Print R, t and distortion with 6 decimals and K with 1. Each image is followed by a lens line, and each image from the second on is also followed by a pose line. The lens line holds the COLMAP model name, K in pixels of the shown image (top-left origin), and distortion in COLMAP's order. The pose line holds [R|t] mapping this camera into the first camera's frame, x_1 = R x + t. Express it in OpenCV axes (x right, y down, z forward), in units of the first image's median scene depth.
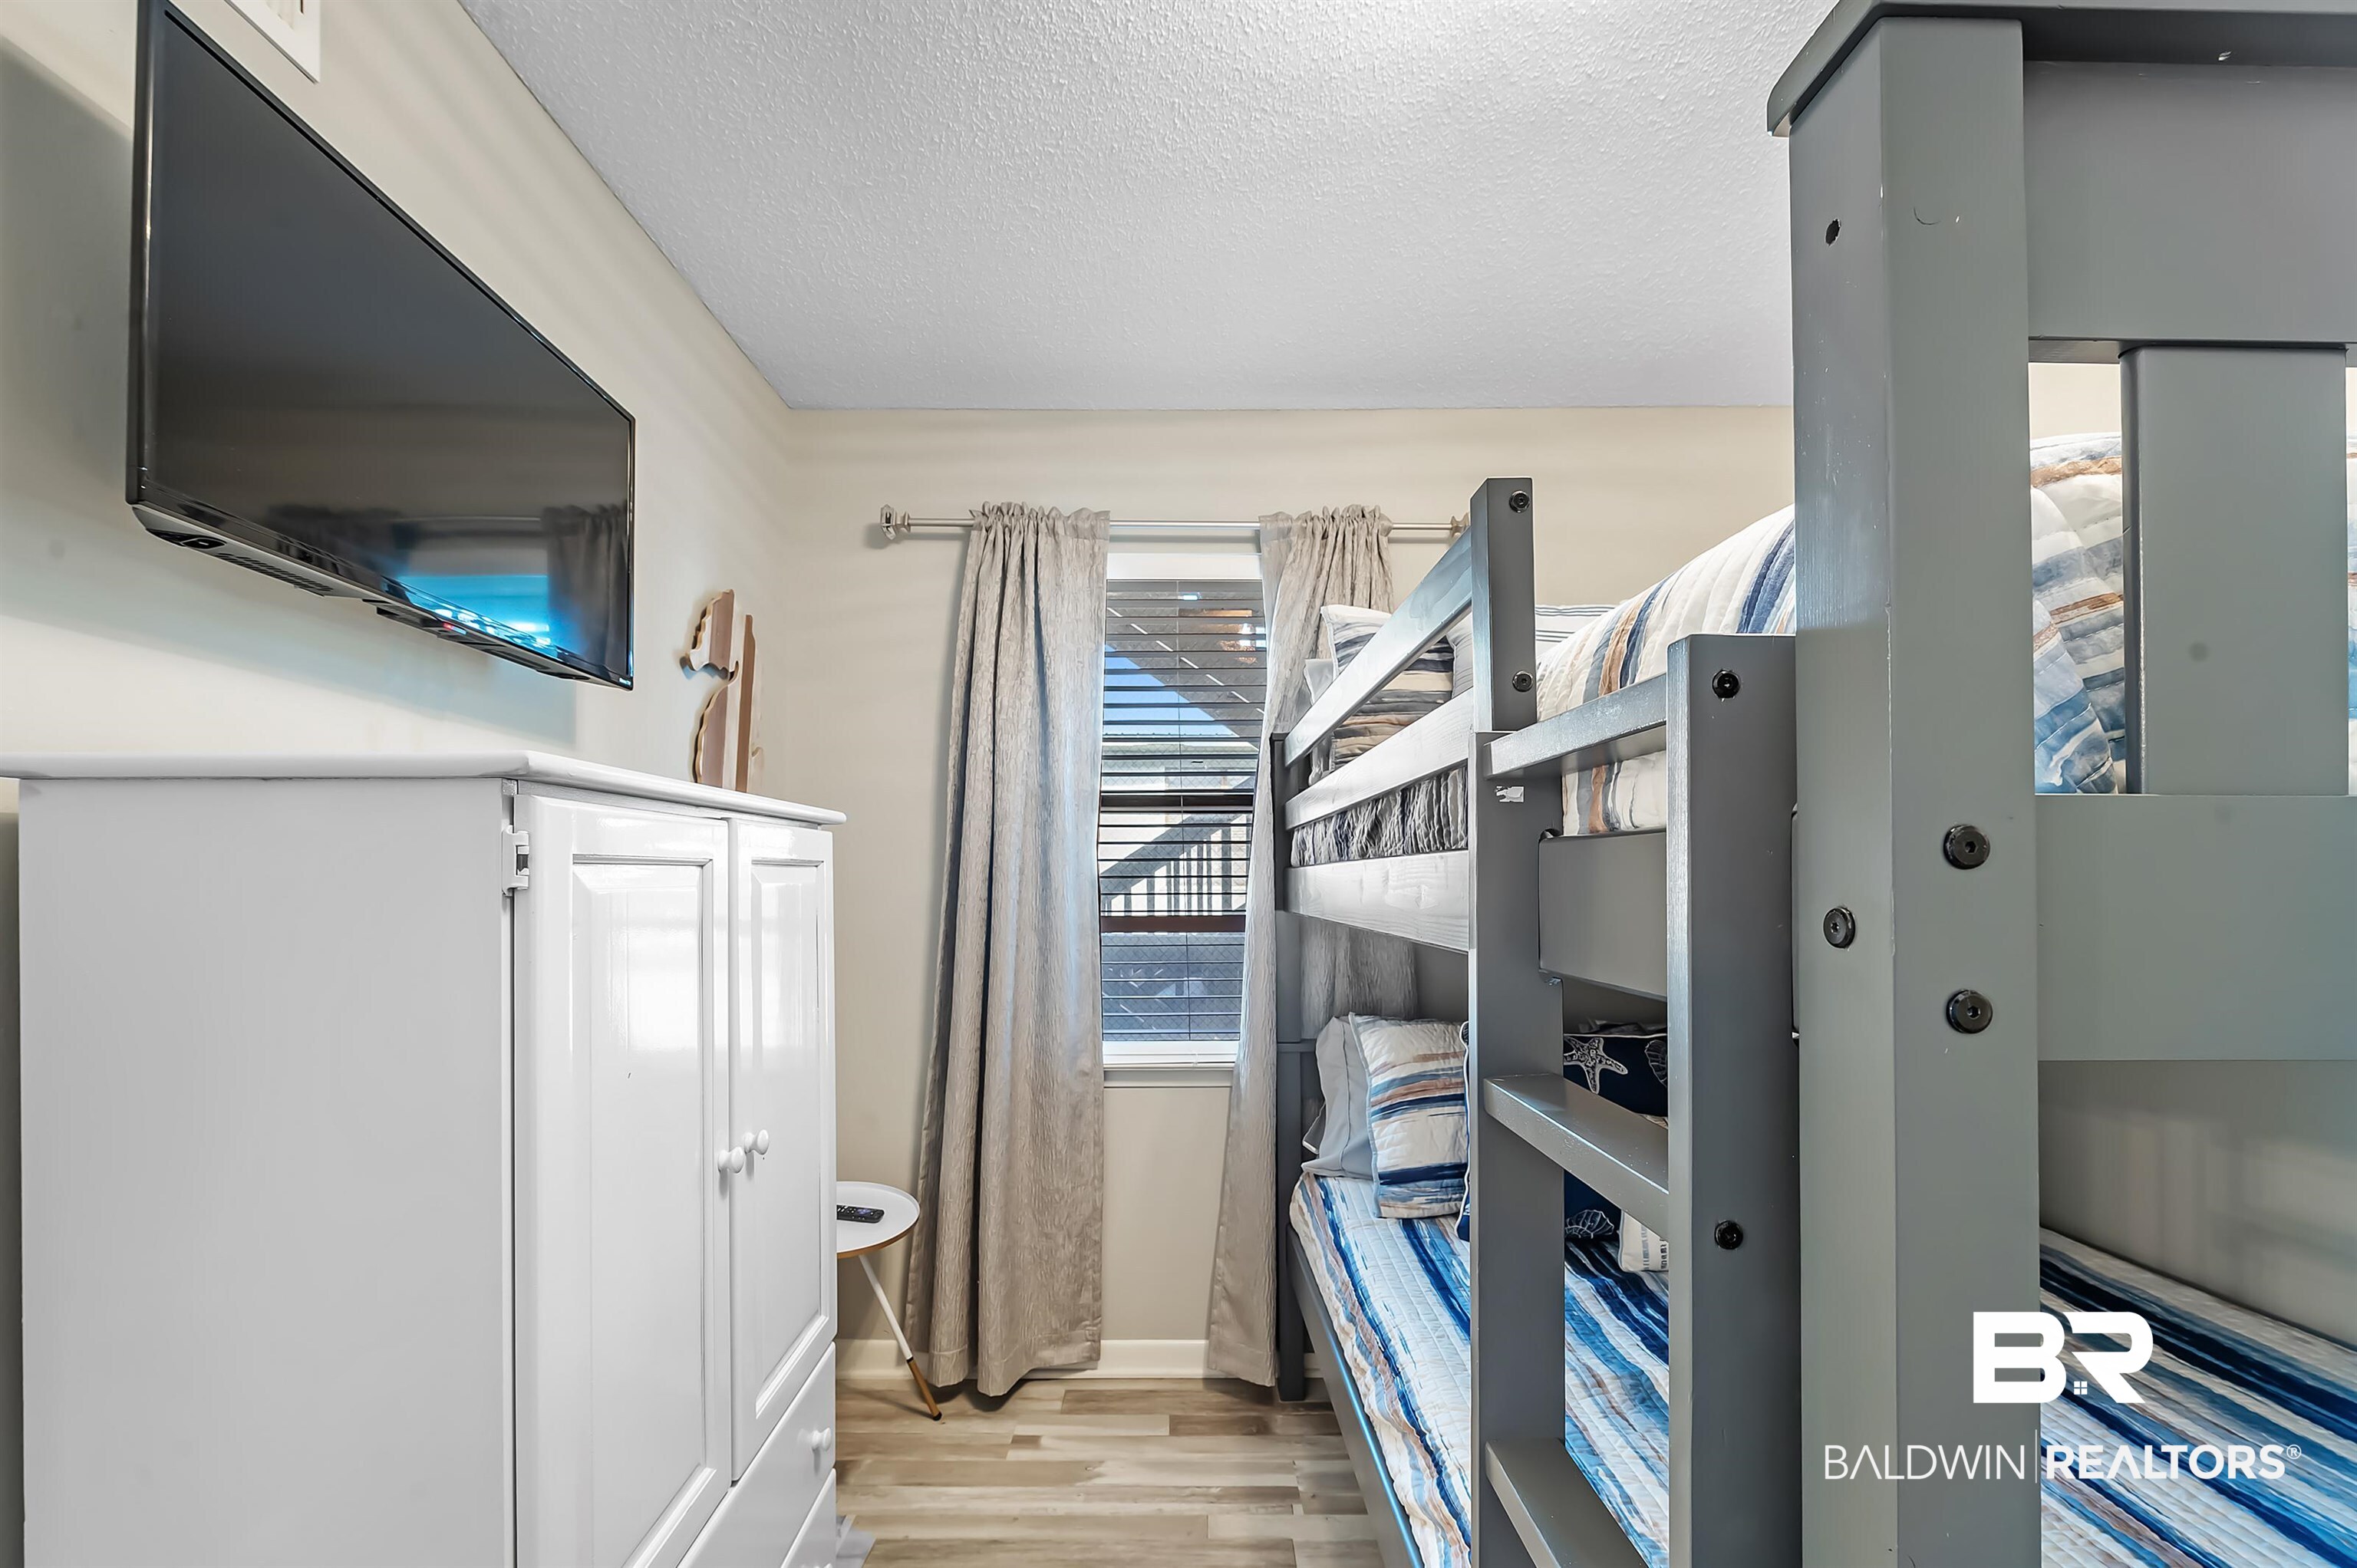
lens RADIAL K [[966.8, 0, 1196.6], [0, 966.8, 875.0], [0, 0, 1]] dist [-0.005261, -0.001481]
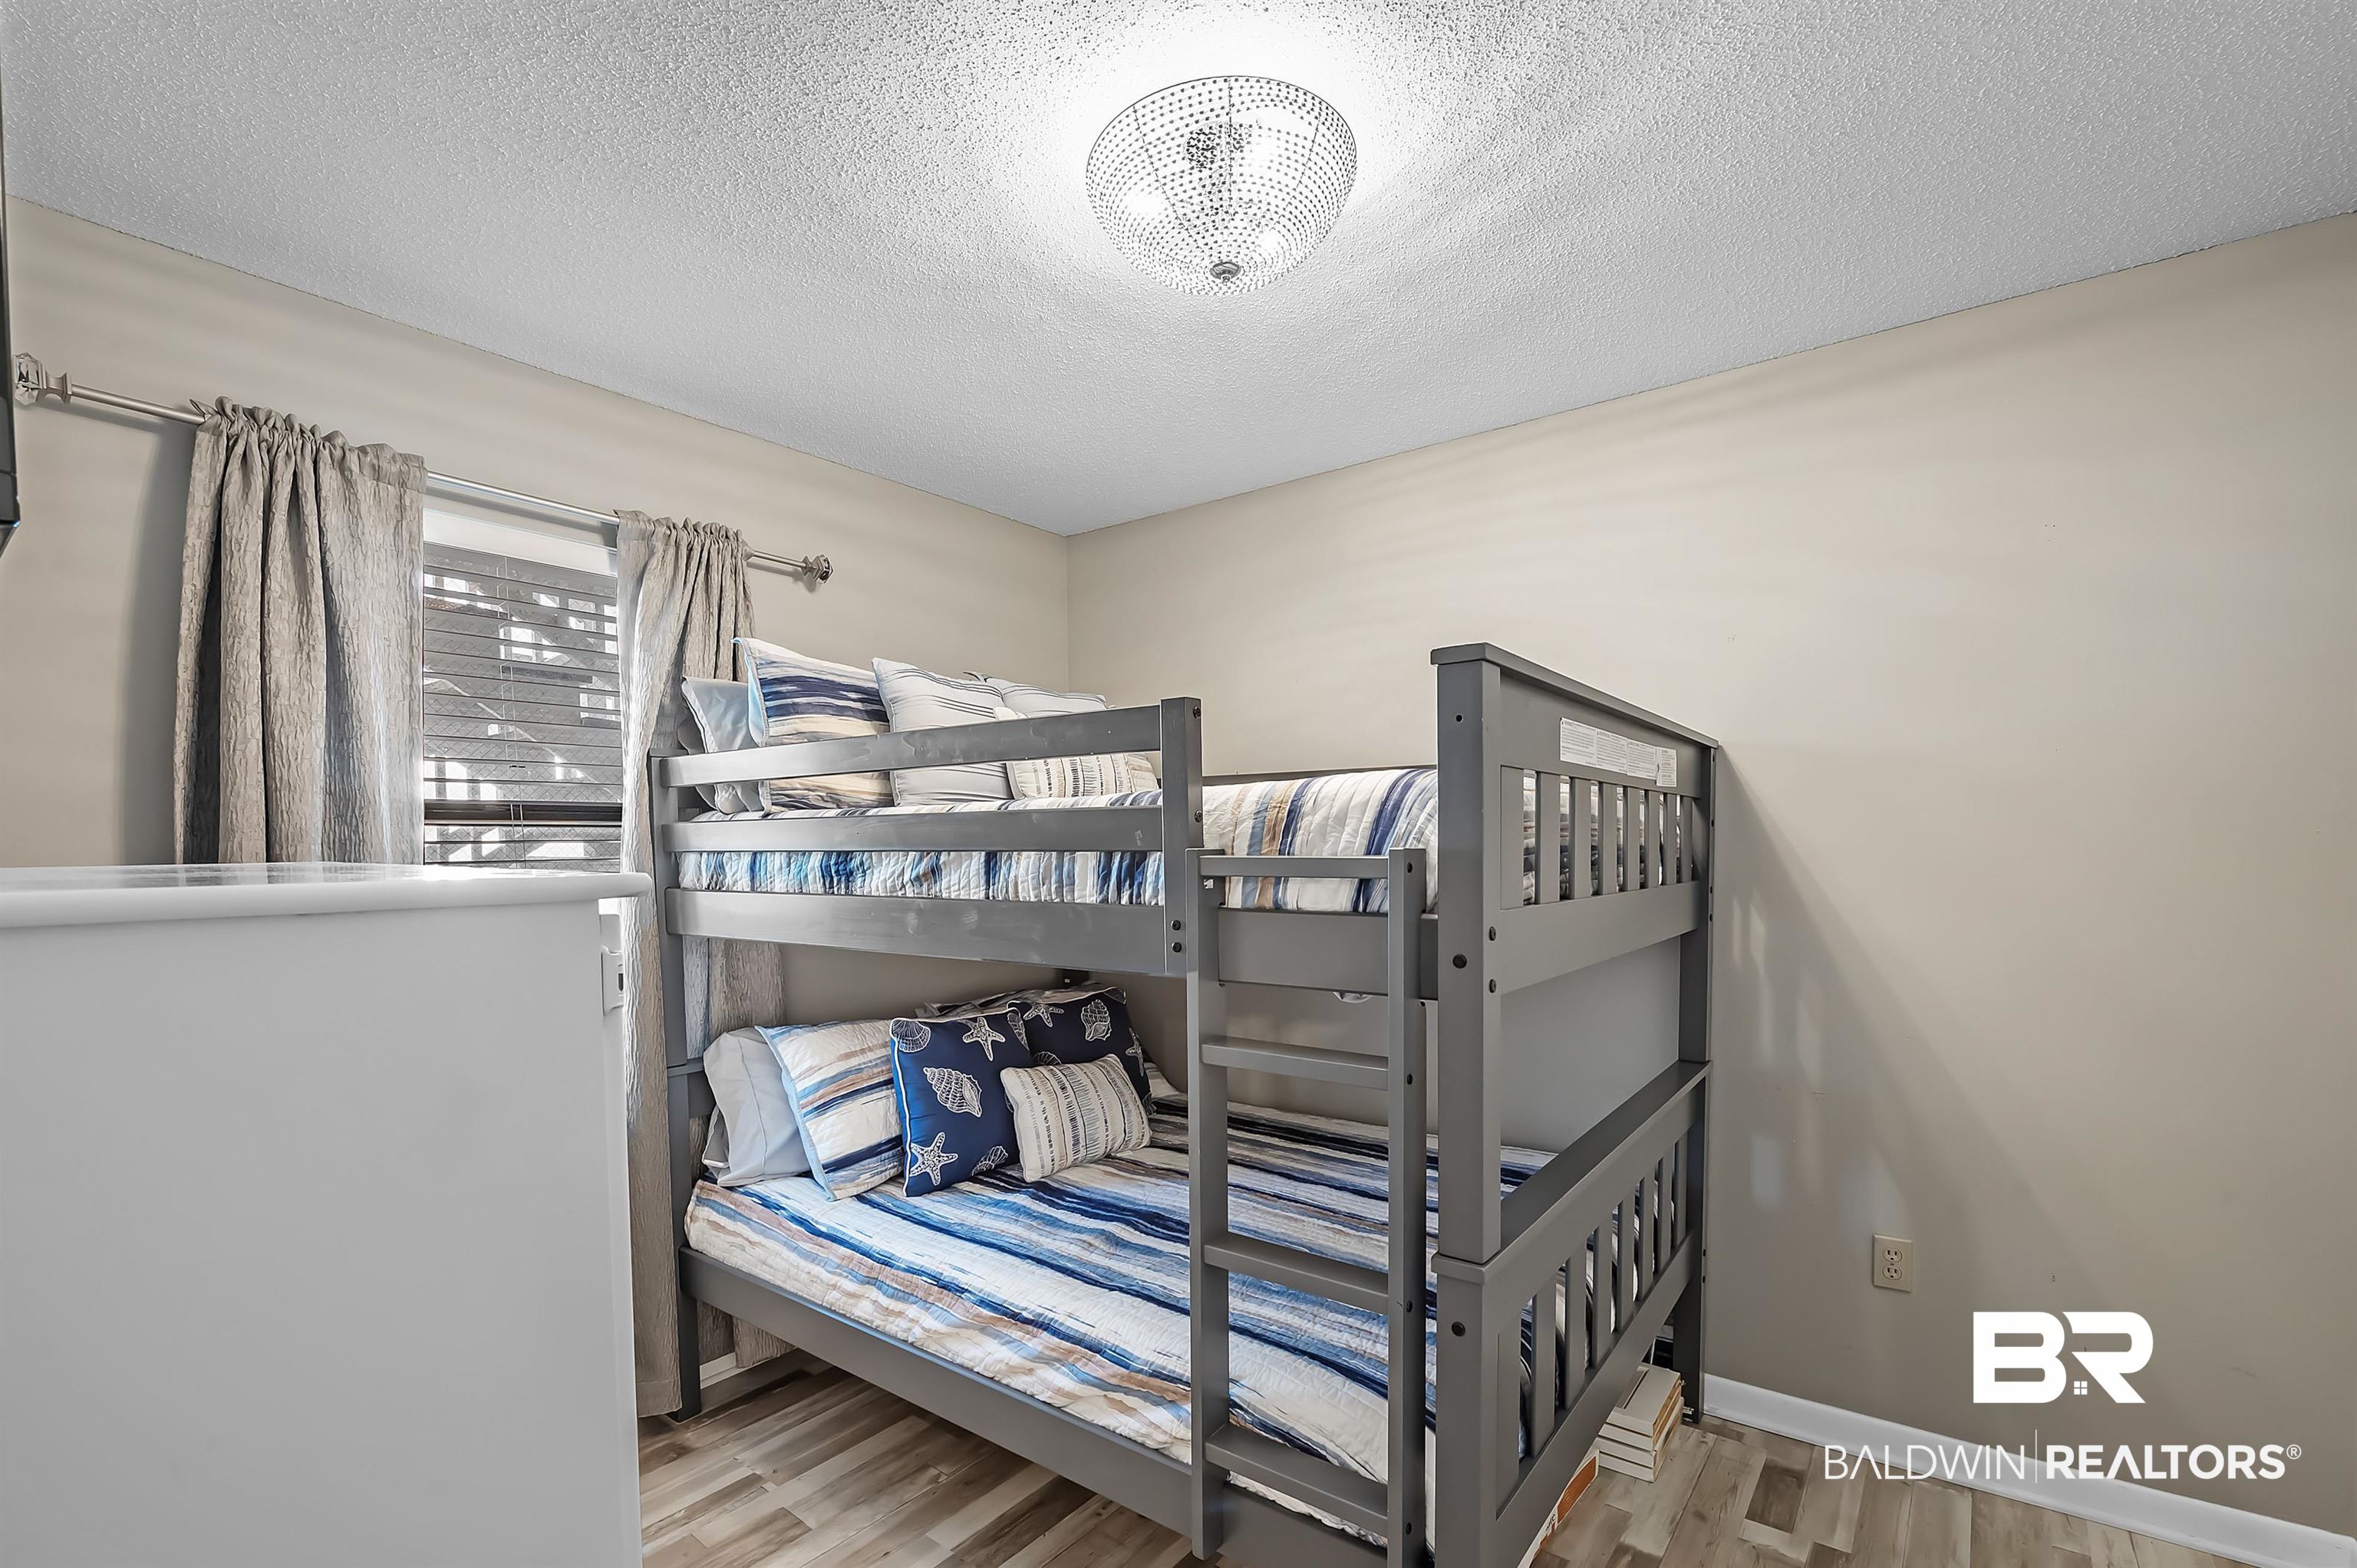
lens RADIAL K [[1040.0, 0, 1171.2], [0, 1040.0, 889.3], [0, 0, 1]] dist [-0.011942, -0.001308]
pose [[0.615855, -0.039753, 0.786856, -0.465594], [0.001950, 0.998800, 0.048935, -0.063602], [-0.787857, -0.028602, 0.615193, -0.047702]]
